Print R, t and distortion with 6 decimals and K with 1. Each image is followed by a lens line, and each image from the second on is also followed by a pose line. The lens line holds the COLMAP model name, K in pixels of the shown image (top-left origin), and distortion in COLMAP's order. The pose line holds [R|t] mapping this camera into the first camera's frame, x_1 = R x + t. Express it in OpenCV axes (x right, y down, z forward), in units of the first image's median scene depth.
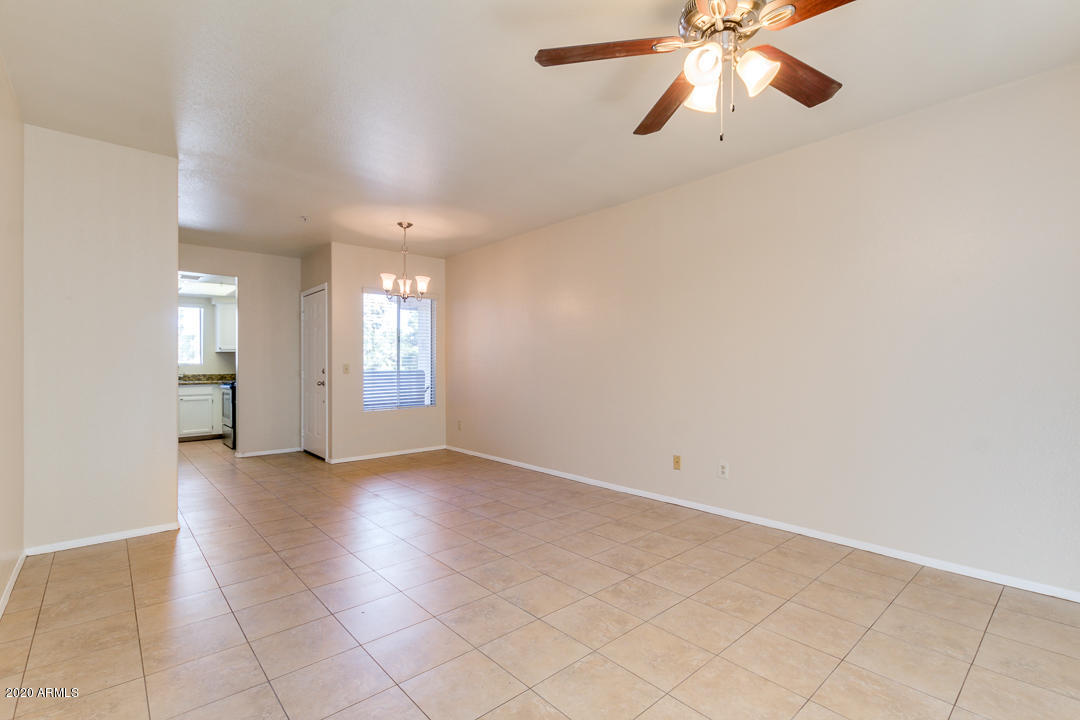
lens RADIAL K [[495.1, 0, 548.4], [0, 495.1, 369.9], [0, 0, 1]] dist [-0.000448, -0.001586]
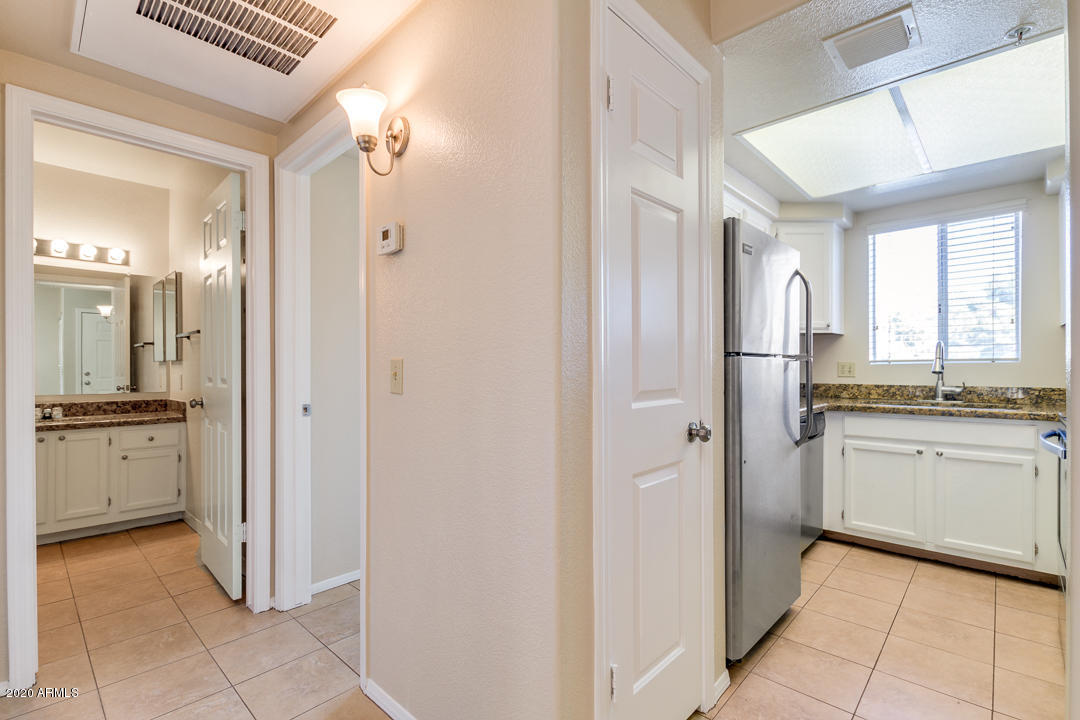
lens RADIAL K [[495.1, 0, 544.4], [0, 495.1, 369.8], [0, 0, 1]] dist [-0.000448, -0.001586]
pose [[0.088193, 0.006941, -0.996079, -0.615816], [-0.004608, 0.999968, 0.006560, -0.008110], [0.996093, 0.004011, 0.088222, 1.043592]]
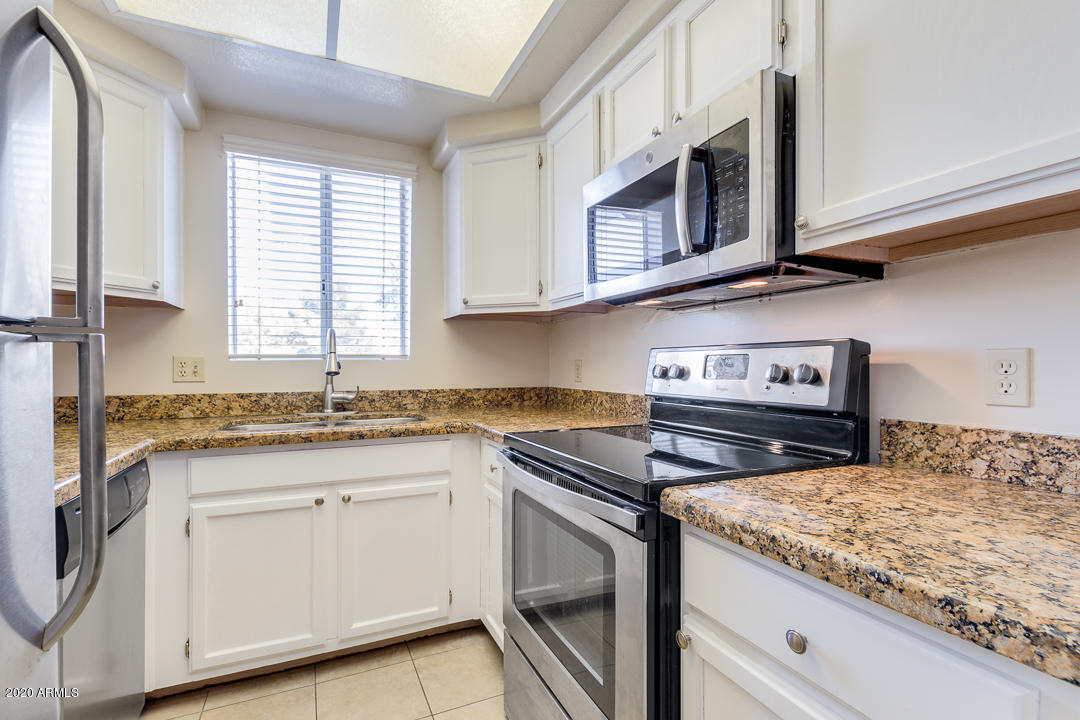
lens RADIAL K [[495.1, 0, 546.5], [0, 495.1, 367.5], [0, 0, 1]] dist [-0.000448, -0.001586]
pose [[0.959466, 0.003749, -0.281799, -0.903602], [-0.004182, 0.999991, -0.000935, -0.008273], [0.281793, 0.002075, 0.959473, 1.240344]]
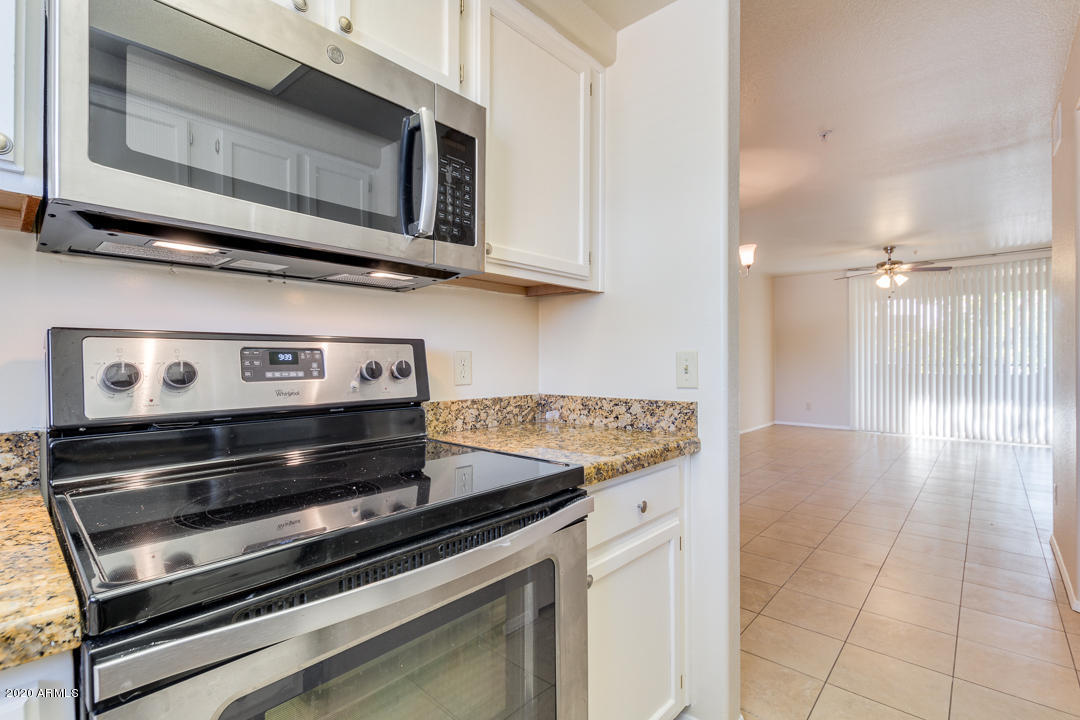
lens RADIAL K [[495.1, 0, 547.2], [0, 495.1, 362.2], [0, 0, 1]] dist [-0.000448, -0.001586]
pose [[-0.104792, -0.002634, 0.994491, -1.114879], [0.010716, 0.999935, 0.003778, -0.009718], [-0.994436, 0.011053, -0.104757, 1.455571]]
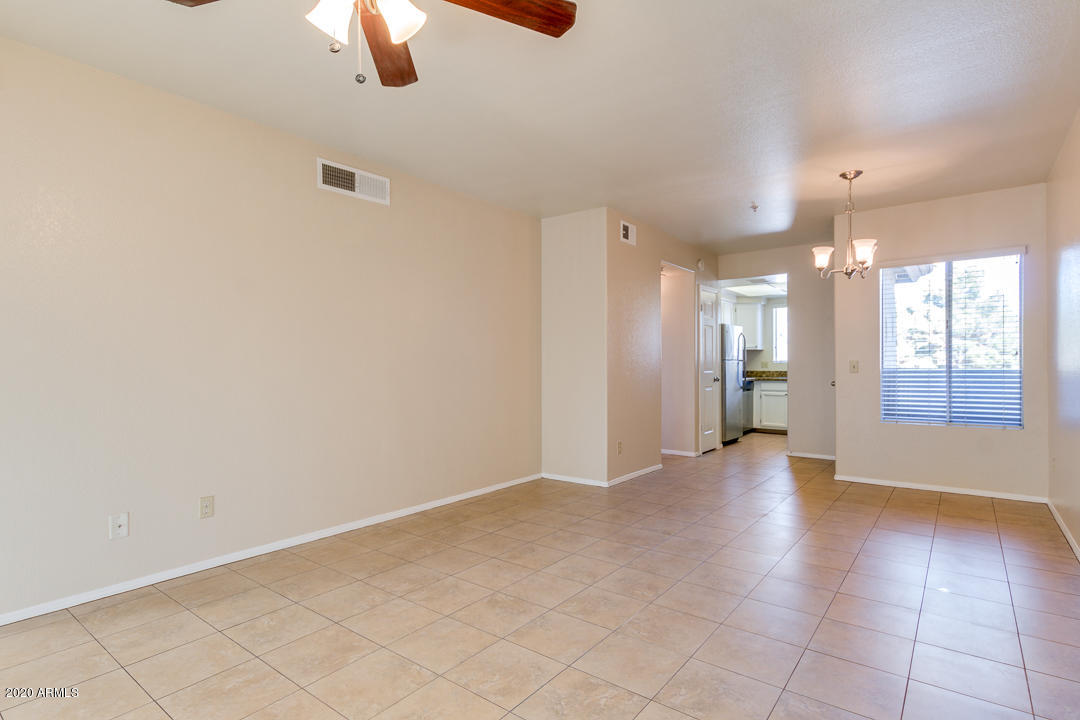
lens RADIAL K [[541.1, 0, 539.2], [0, 541.1, 366.7], [0, 0, 1]] dist [0.015566, -0.000249]
pose [[0.174330, 0.007193, -0.984661, 0.470035], [-0.006111, 0.999962, 0.006223, -0.005689], [0.984668, 0.004932, 0.174367, 0.421646]]
